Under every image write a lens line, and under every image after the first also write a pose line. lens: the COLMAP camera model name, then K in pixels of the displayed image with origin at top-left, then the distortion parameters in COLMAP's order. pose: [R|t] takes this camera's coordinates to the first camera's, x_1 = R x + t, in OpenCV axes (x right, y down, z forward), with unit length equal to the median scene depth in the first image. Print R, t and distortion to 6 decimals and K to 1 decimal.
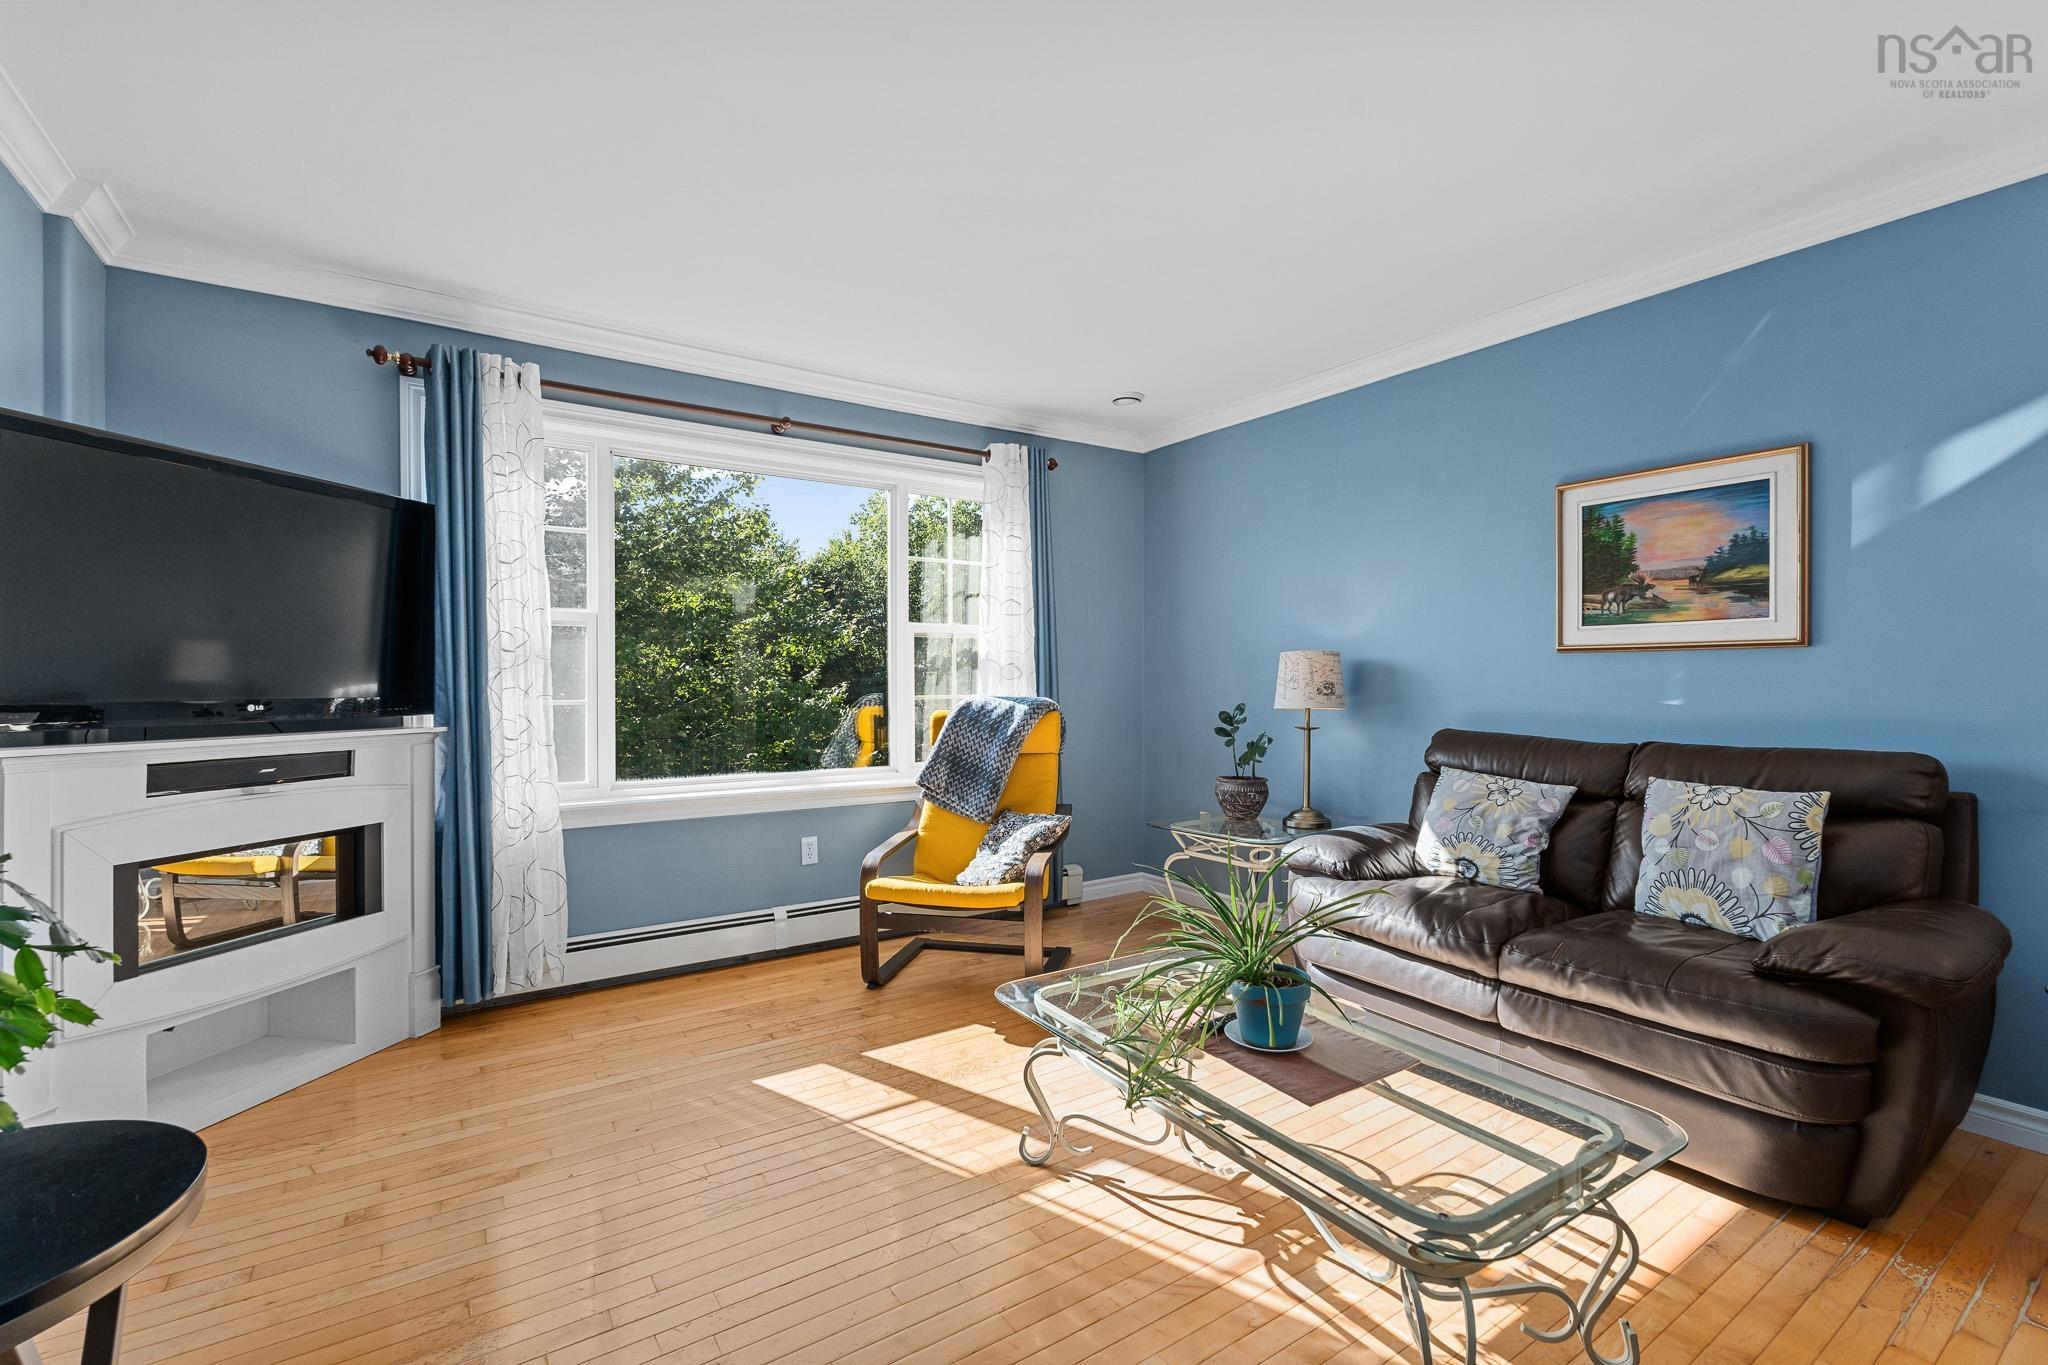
lens RADIAL K [[895.7, 0, 1024.0], [0, 895.7, 682.5], [0, 0, 1]] dist [-0.003290, 0.000004]
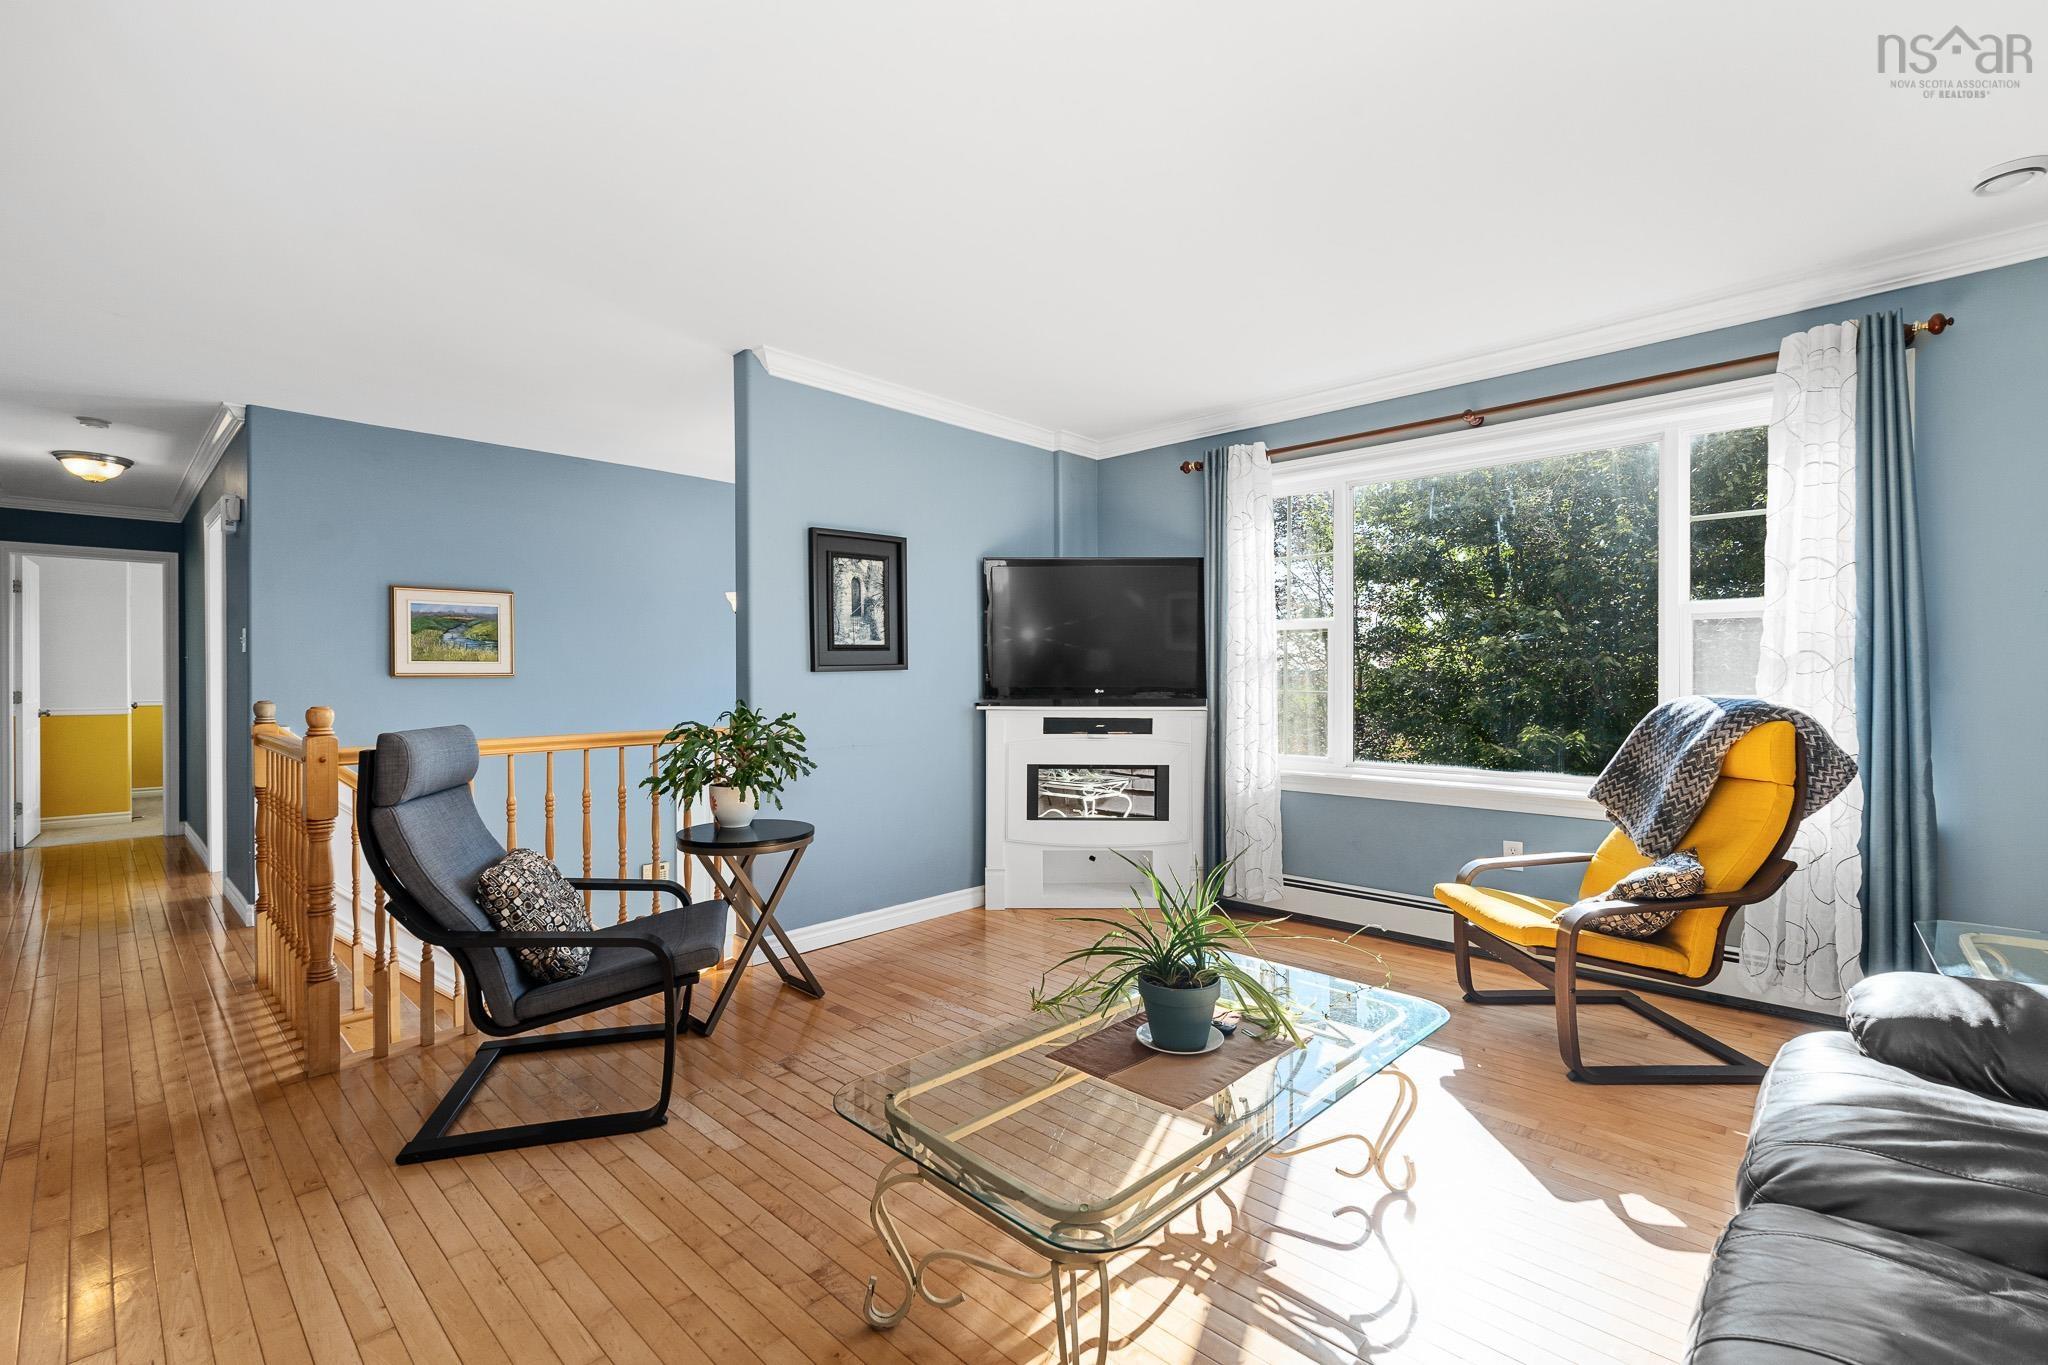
lens RADIAL K [[900.4, 0, 1023.0], [0, 900.4, 669.4], [0, 0, 1]] dist [-0.003915, -0.000335]
pose [[0.216659, -0.004635, -0.976236, 0.705404], [0.000604, 0.999989, -0.004614, -0.006013], [0.976247, 0.000410, 0.216660, 0.356579]]
